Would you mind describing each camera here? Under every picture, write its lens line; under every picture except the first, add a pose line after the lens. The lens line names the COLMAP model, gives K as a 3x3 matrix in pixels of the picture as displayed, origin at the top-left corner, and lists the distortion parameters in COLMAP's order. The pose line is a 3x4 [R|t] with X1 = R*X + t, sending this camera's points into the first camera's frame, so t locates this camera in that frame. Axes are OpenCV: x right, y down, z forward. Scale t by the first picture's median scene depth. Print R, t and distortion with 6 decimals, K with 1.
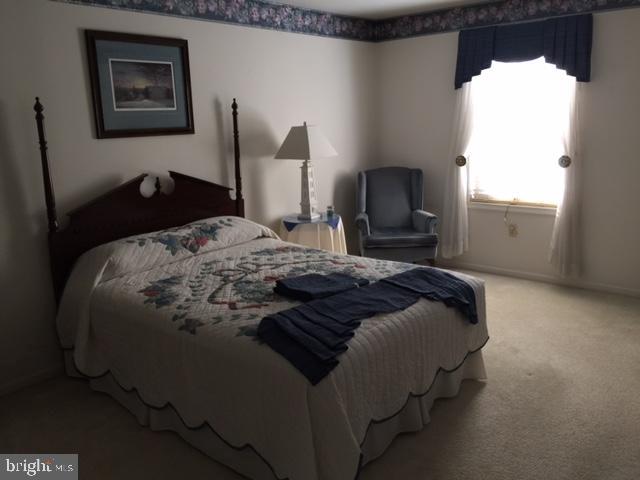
lens RADIAL K [[549.6, 0, 315.8], [0, 549.6, 243.0], [0, 0, 1]] dist [0.044145, -0.059874]
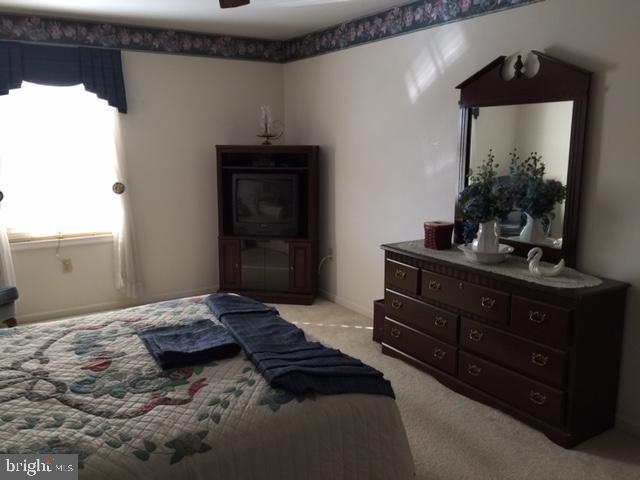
lens RADIAL K [[549.6, 0, 316.2], [0, 549.6, 238.3], [0, 0, 1]] dist [0.044145, -0.059874]
pose [[0.292538, -0.139409, 0.946037, -0.436690], [0.205911, 0.975291, 0.080047, -0.062442], [-0.933821, 0.171383, 0.314016, 0.348902]]
